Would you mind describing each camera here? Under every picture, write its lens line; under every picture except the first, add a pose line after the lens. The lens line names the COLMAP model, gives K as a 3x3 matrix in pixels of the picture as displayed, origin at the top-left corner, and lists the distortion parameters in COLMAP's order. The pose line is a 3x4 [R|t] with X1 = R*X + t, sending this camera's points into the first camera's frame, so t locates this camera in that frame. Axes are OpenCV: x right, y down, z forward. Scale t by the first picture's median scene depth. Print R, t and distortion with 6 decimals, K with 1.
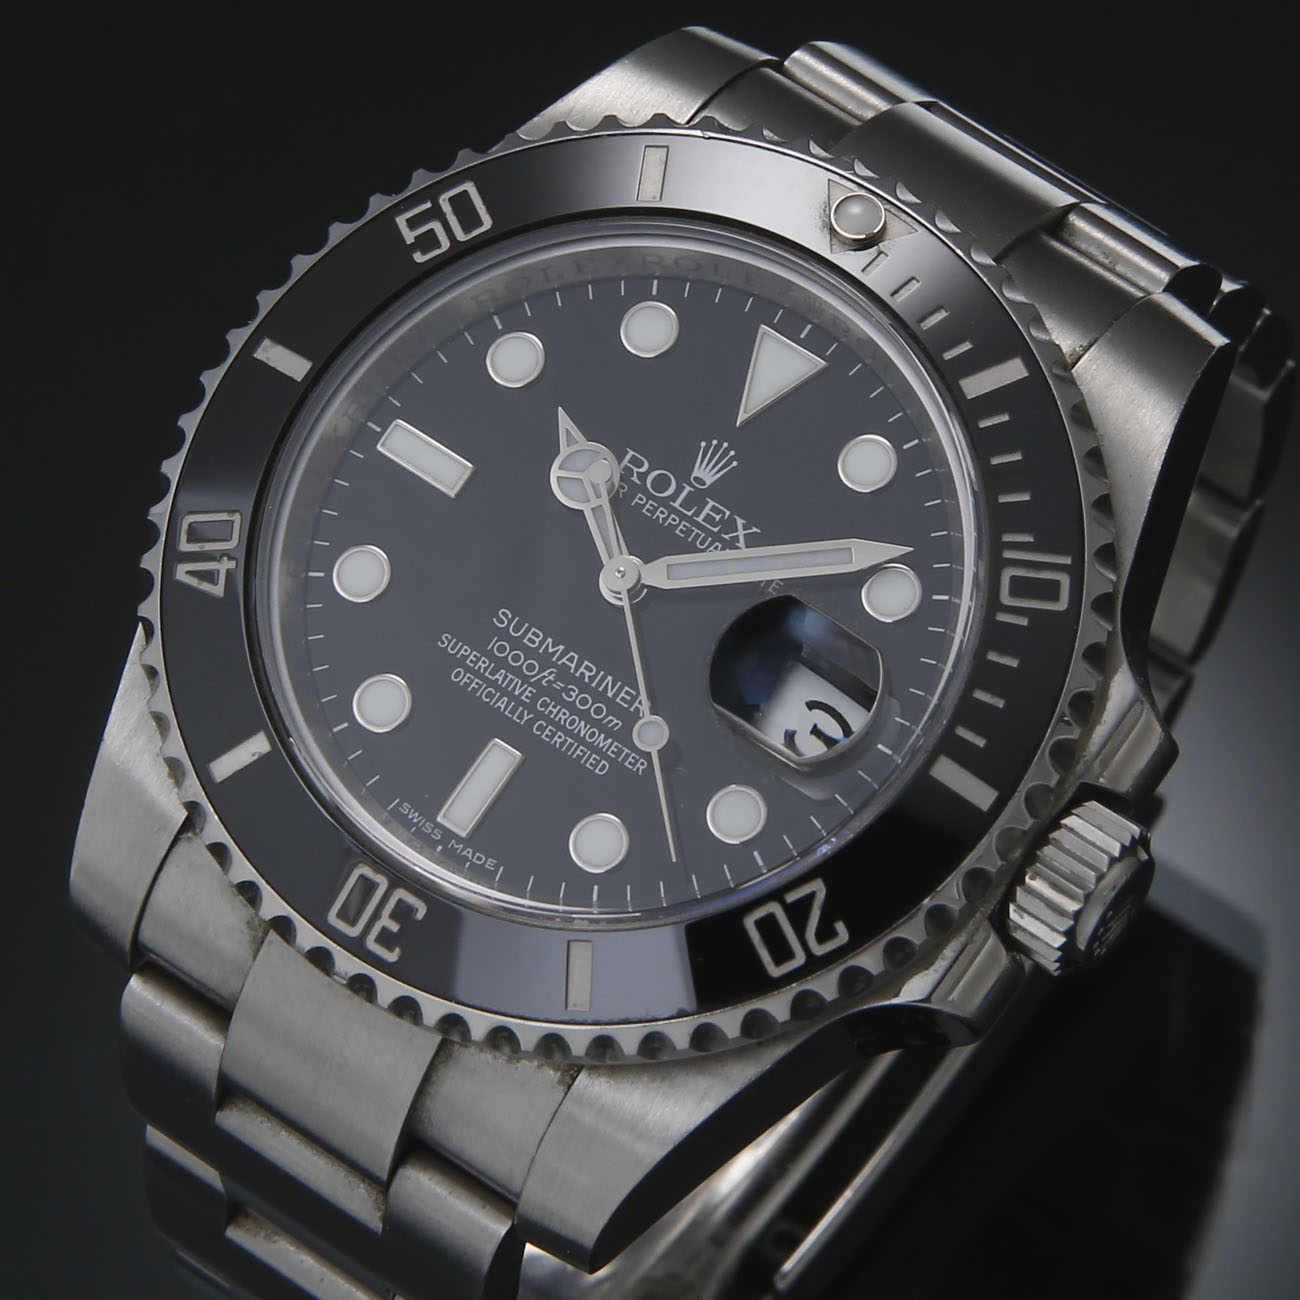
lens RADIAL K [[6770.6, 0, 650.0], [0, 6770.6, 650.0], [0, 0, 1]] dist [-0.107977, 3.350267]
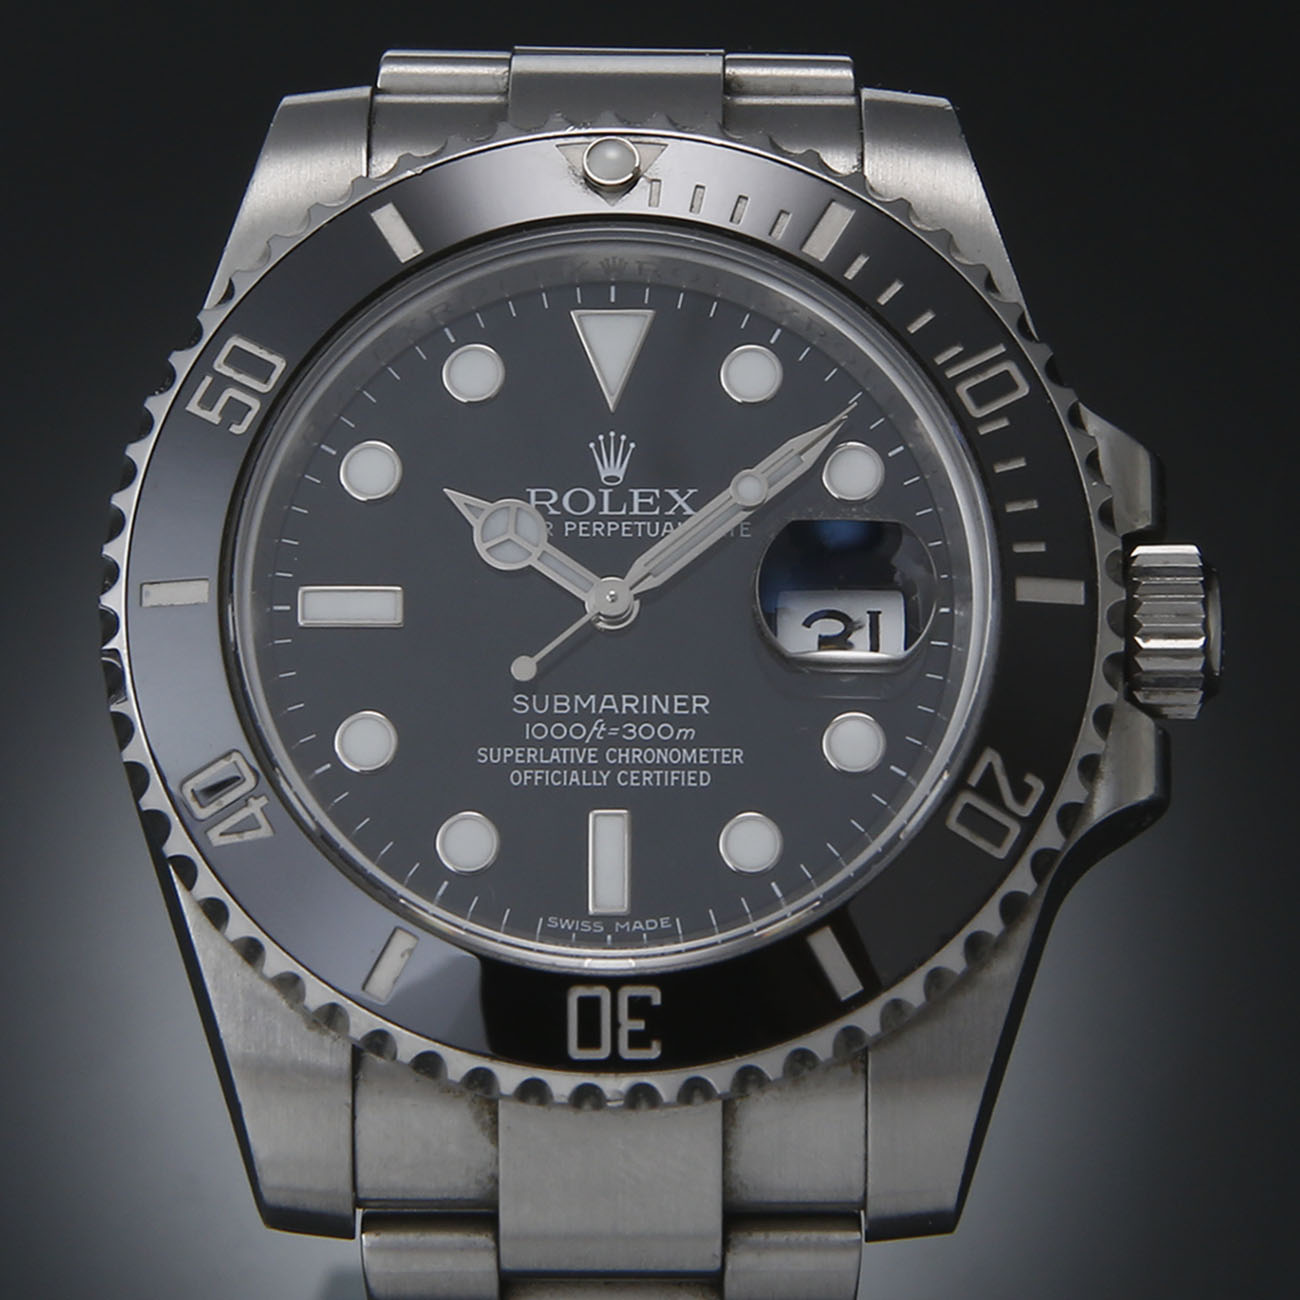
lens RADIAL K [[6770.6, 0, 650.0], [0, 6770.6, 650.0], [0, 0, 1]] dist [-0.107977, 3.350267]
pose [[0.808260, -0.509061, 0.295927, -0.288411], [0.507876, 0.857015, 0.087106, -0.085959], [-0.297956, 0.079890, 0.951231, 0.081163]]
